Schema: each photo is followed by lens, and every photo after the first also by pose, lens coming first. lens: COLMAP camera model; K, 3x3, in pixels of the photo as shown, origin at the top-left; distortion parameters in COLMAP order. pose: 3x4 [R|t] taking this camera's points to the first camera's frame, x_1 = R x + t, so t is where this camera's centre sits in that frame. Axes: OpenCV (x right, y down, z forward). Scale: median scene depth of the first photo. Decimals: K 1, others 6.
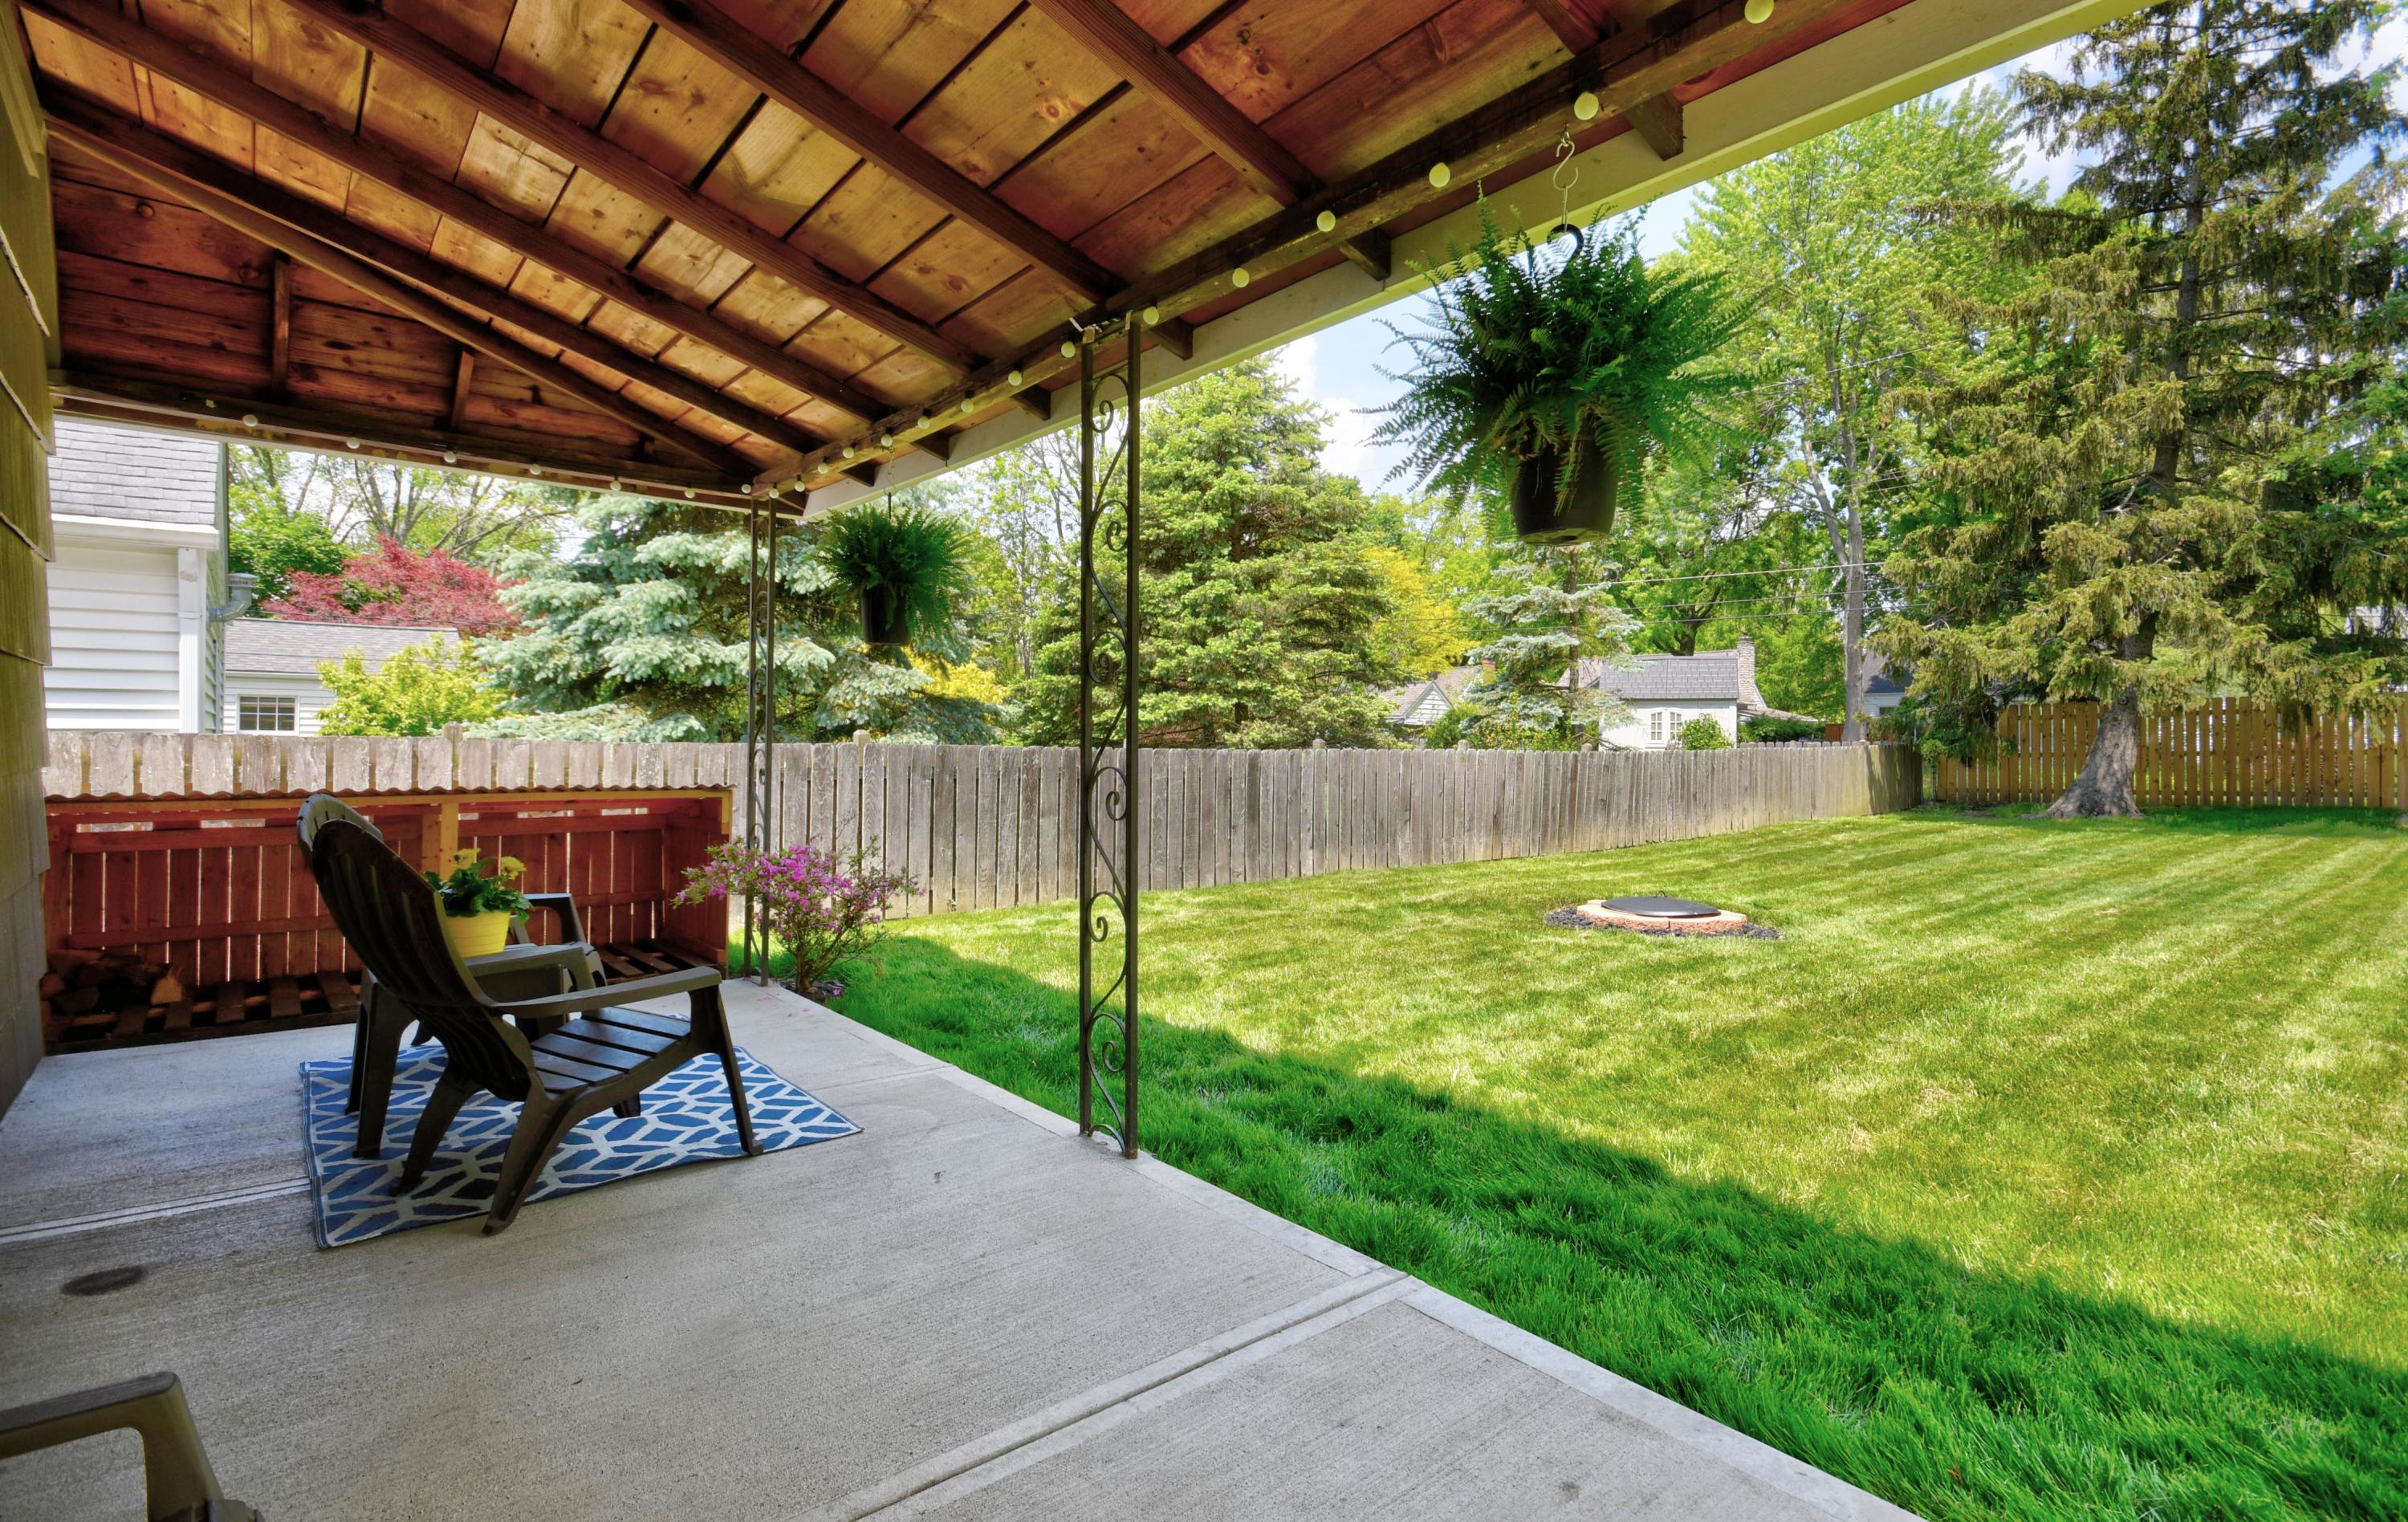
lens RADIAL K [[1112.6, 0, 1172.4], [0, 1112.6, 742.8], [0, 0, 1]] dist [0.000789, -0.006102]
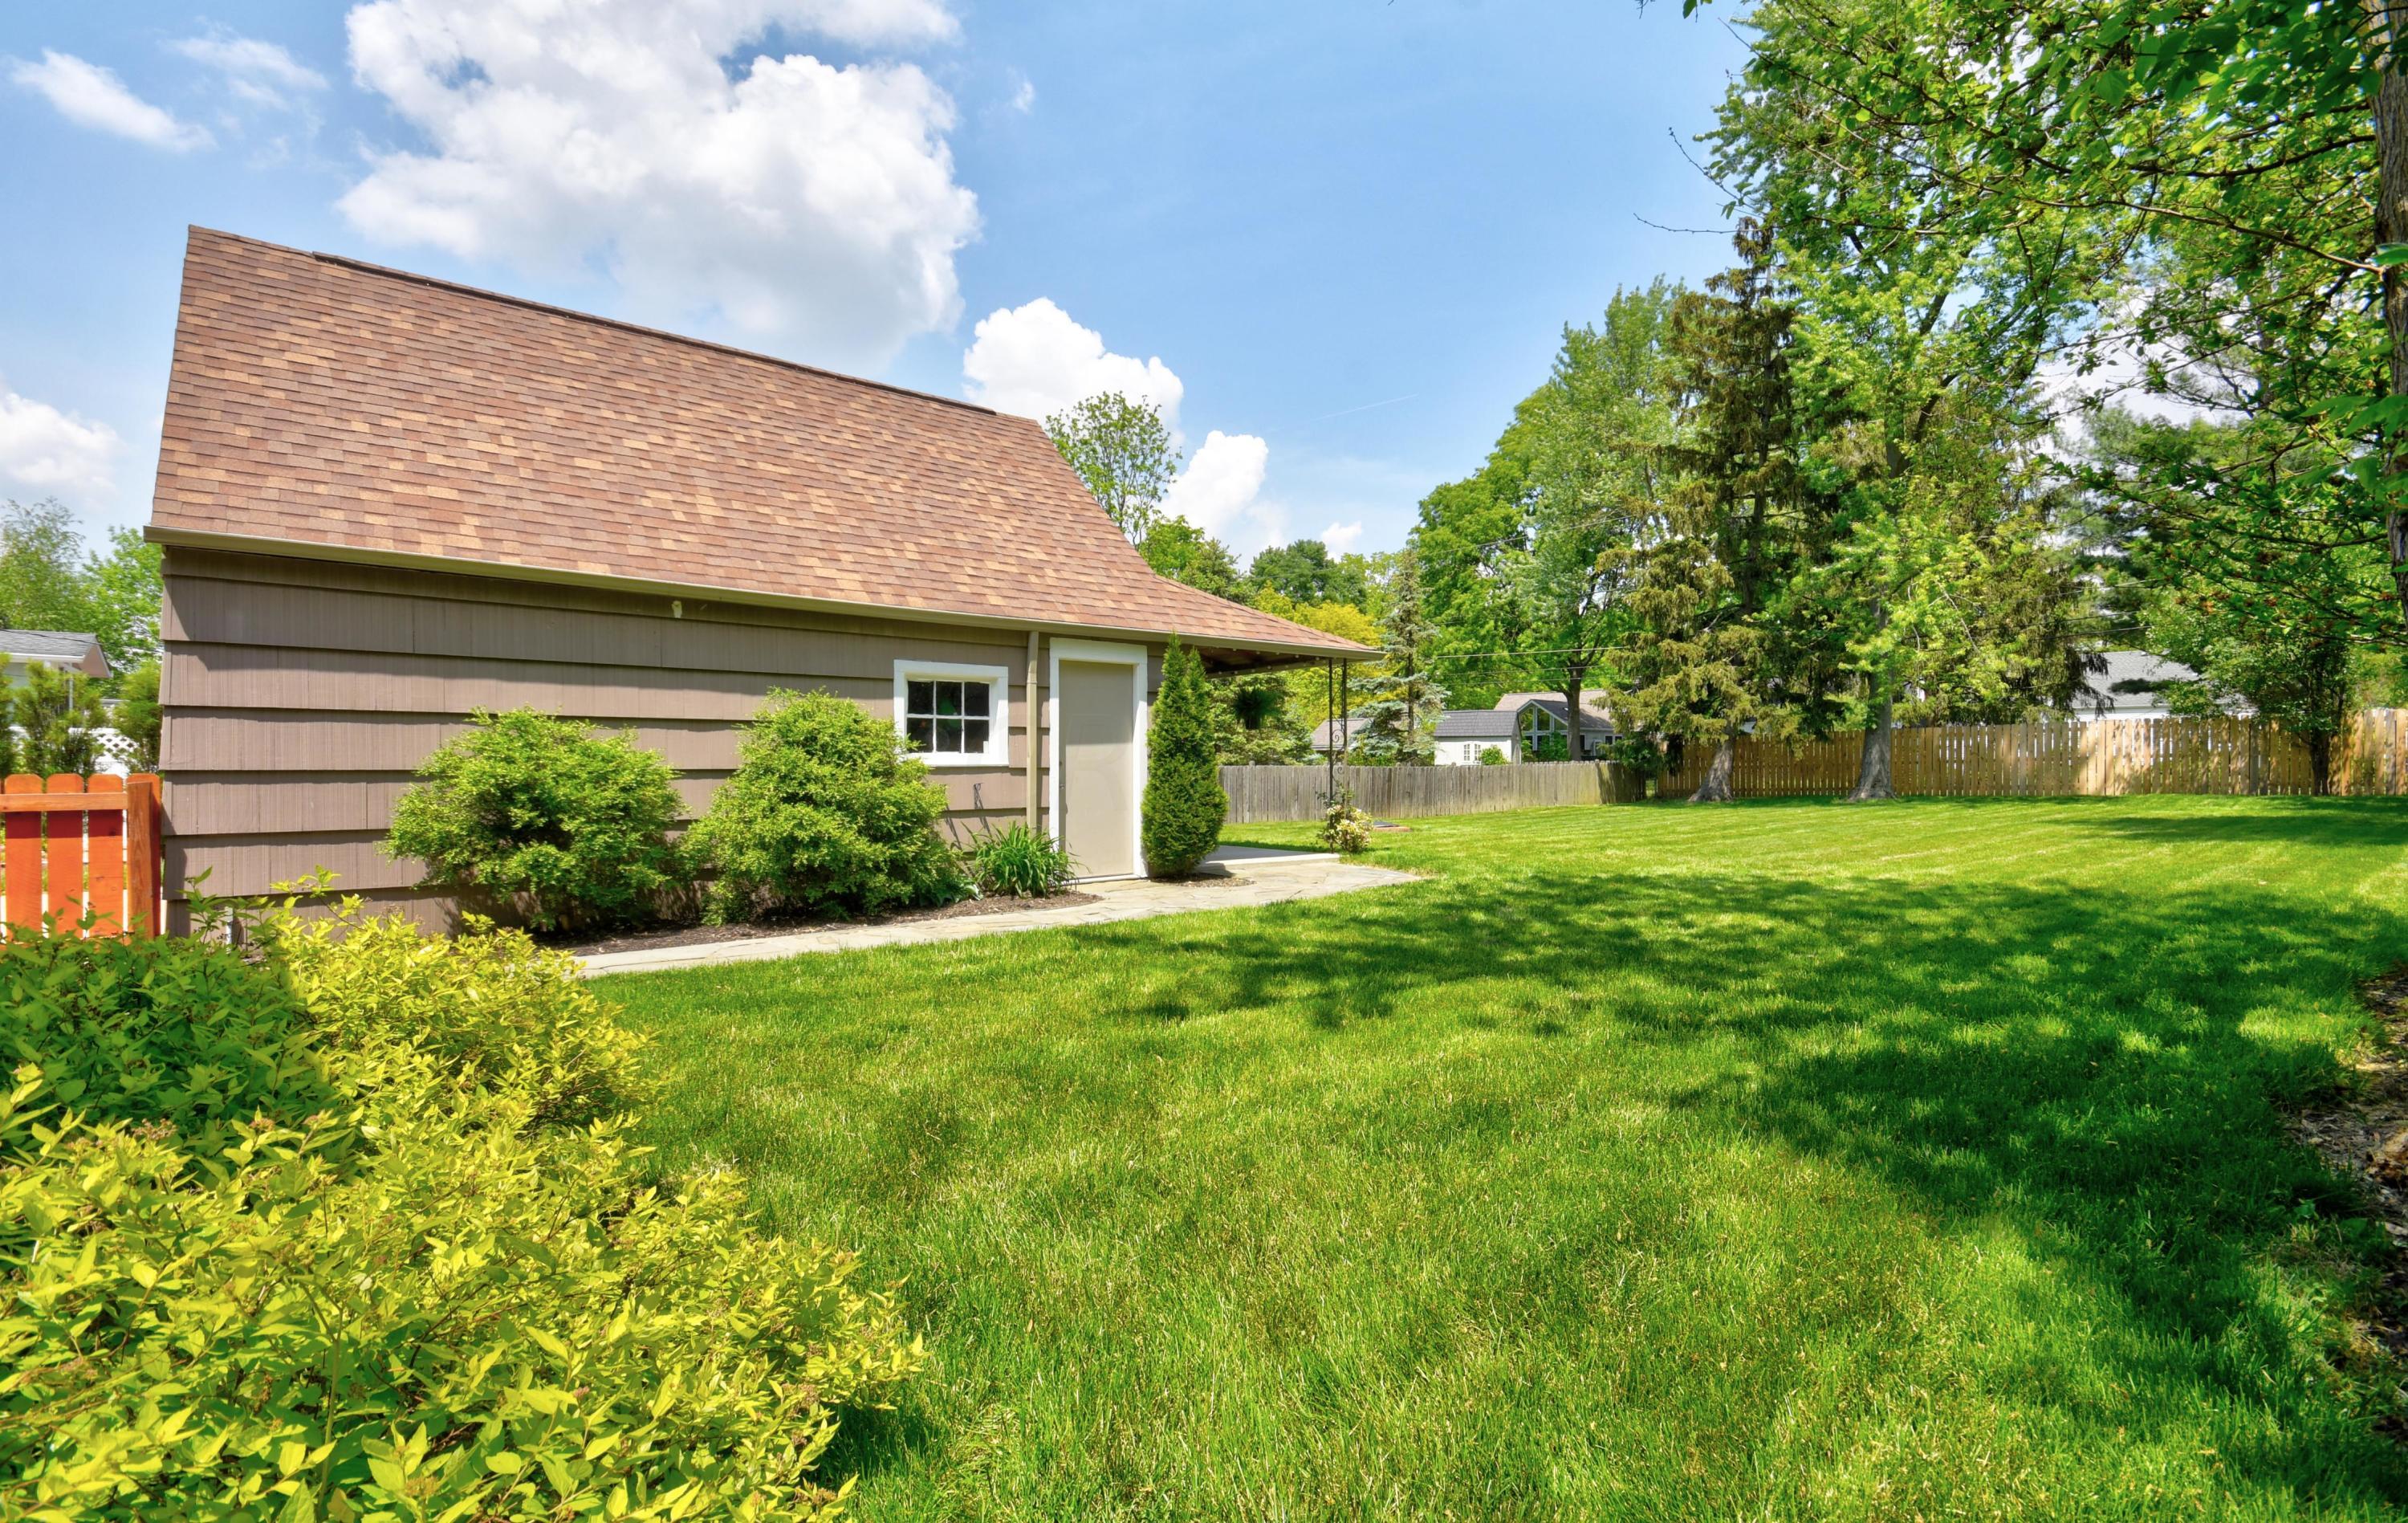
lens RADIAL K [[1112.7, 0, 1198.1], [0, 1112.7, 771.3], [0, 0, 1]] dist [0.000789, -0.006102]
pose [[0.999500, -0.008017, 0.030571, -0.038215], [0.007976, 0.999967, 0.001473, 0.012692], [-0.030582, -0.001229, 0.999532, -1.093140]]
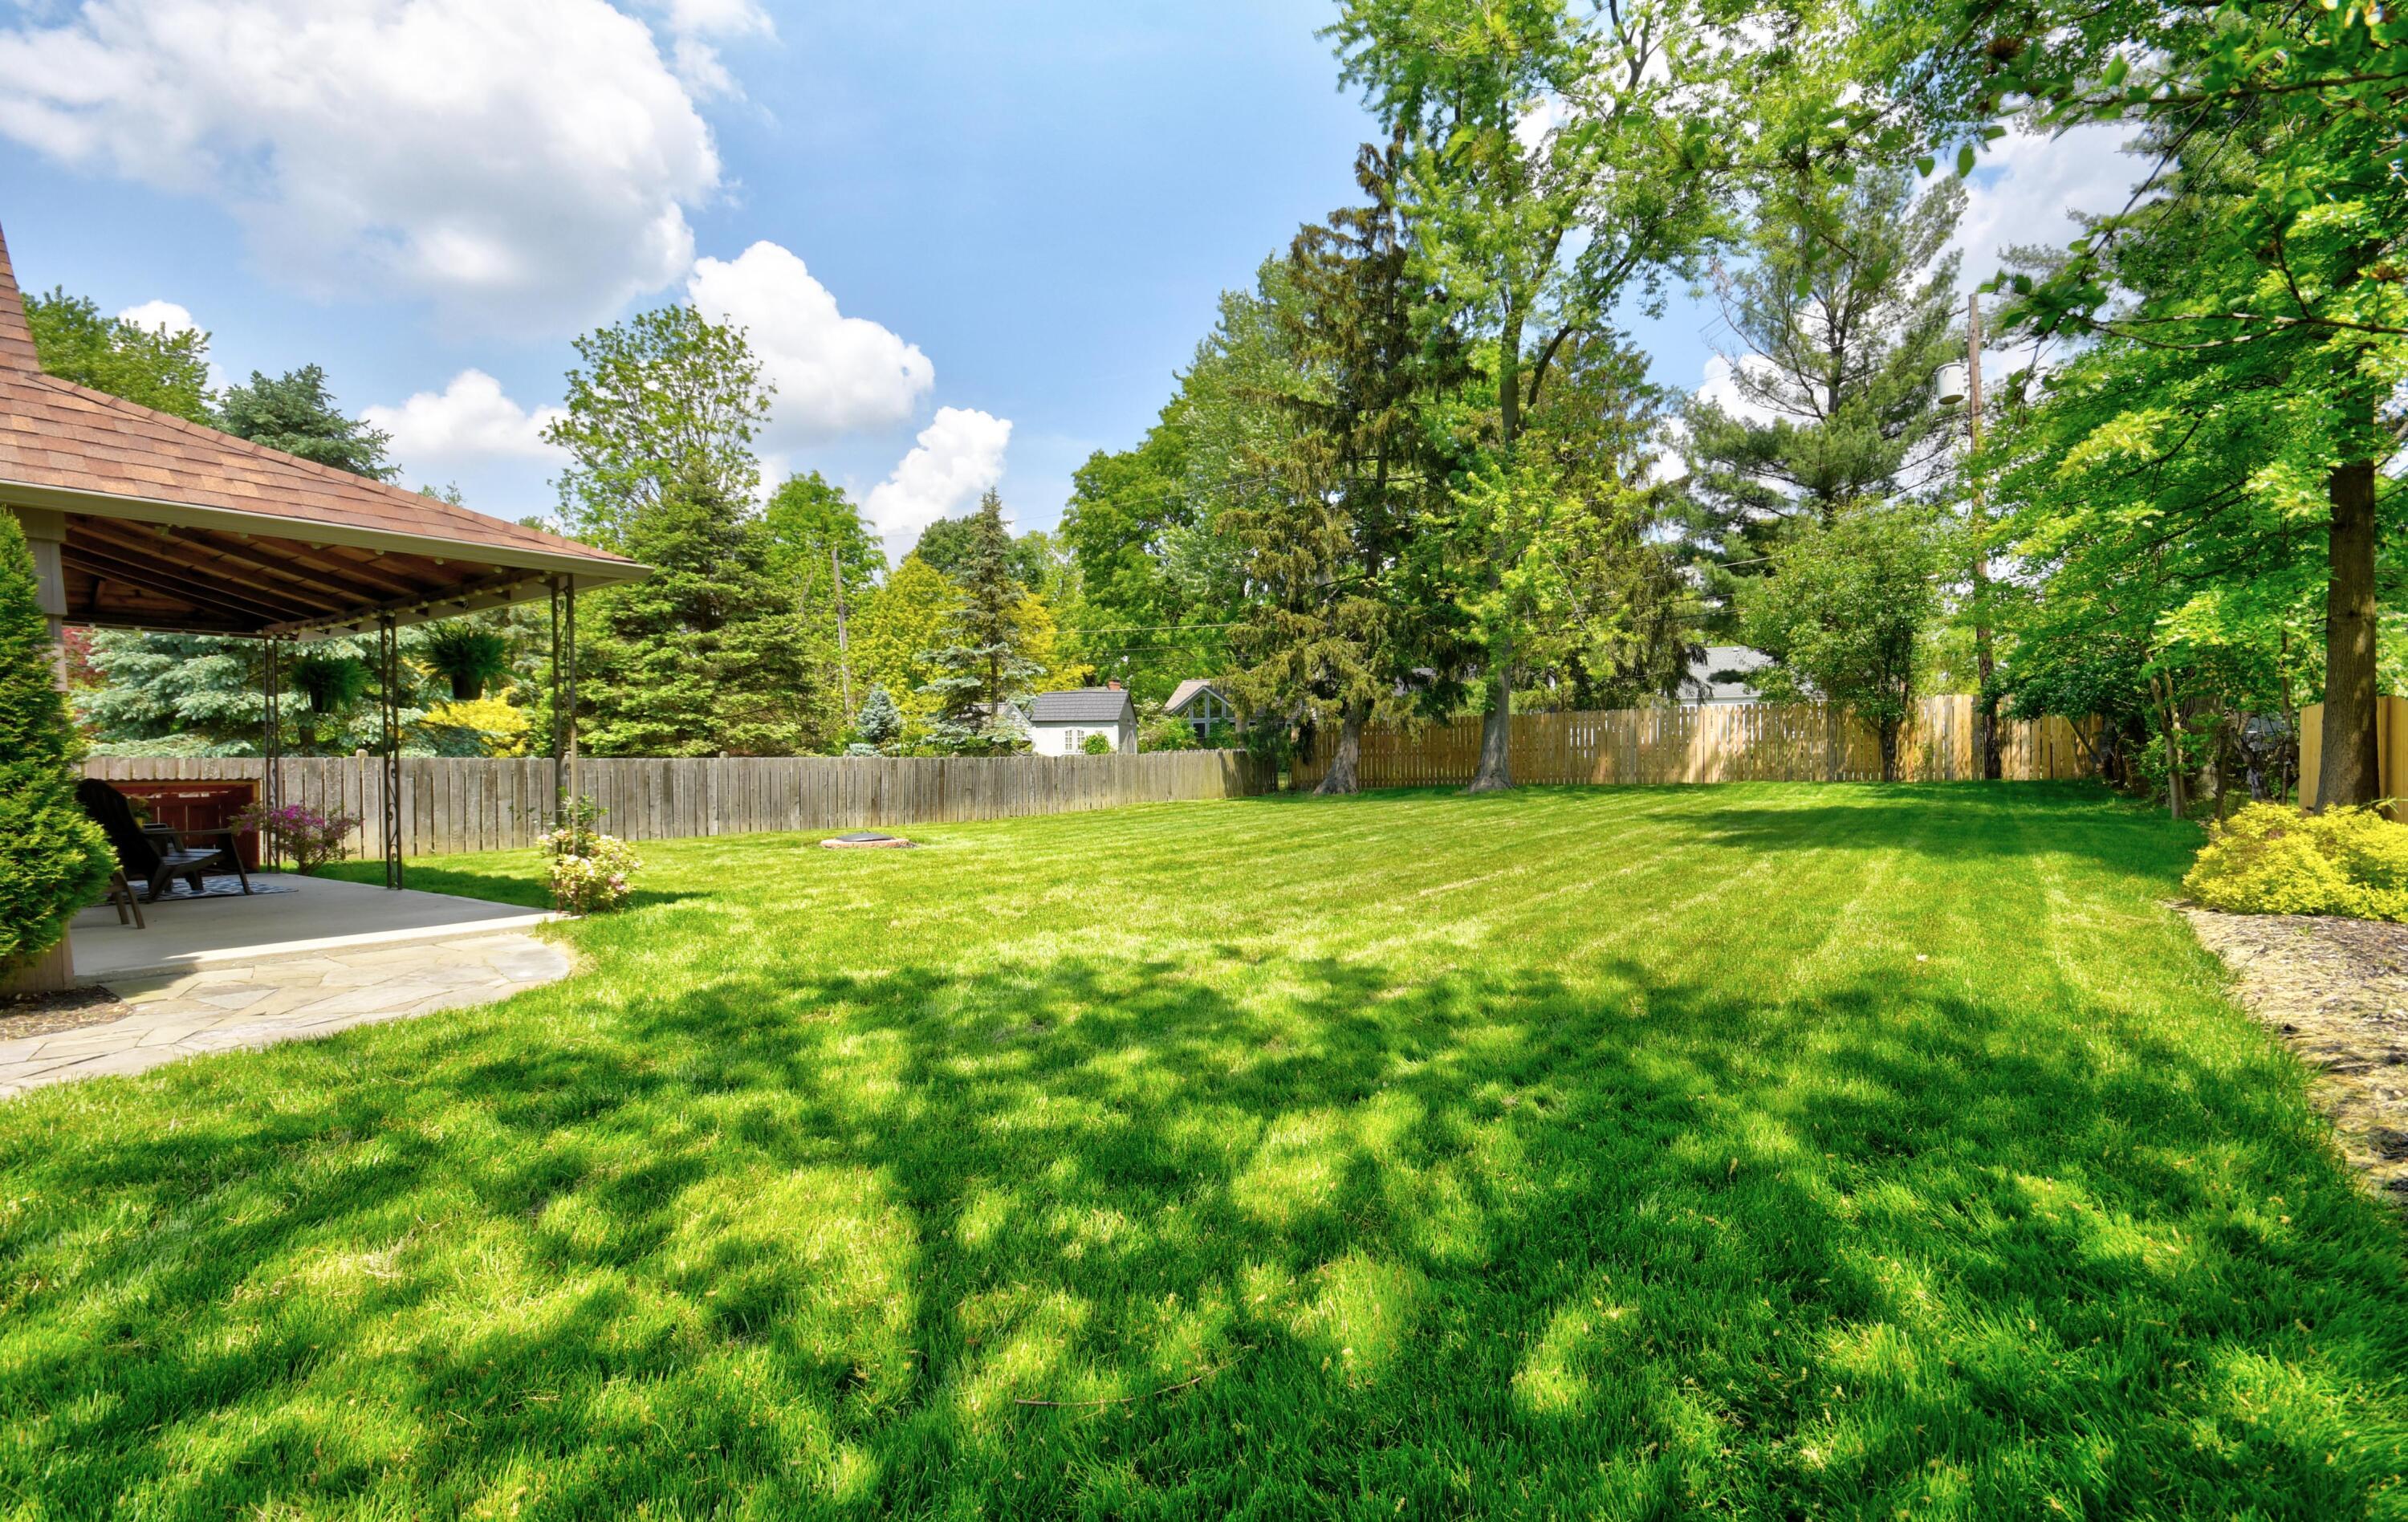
lens RADIAL K [[1092.6, 0, 1216.0], [0, 1092.6, 771.0], [0, 0, 1]] dist [-0.008456, -0.000986]
pose [[0.956023, -0.017948, 0.292742, 0.325675], [0.014293, 0.999791, 0.014620, 0.011500], [-0.292944, -0.009792, 0.956080, -0.655120]]
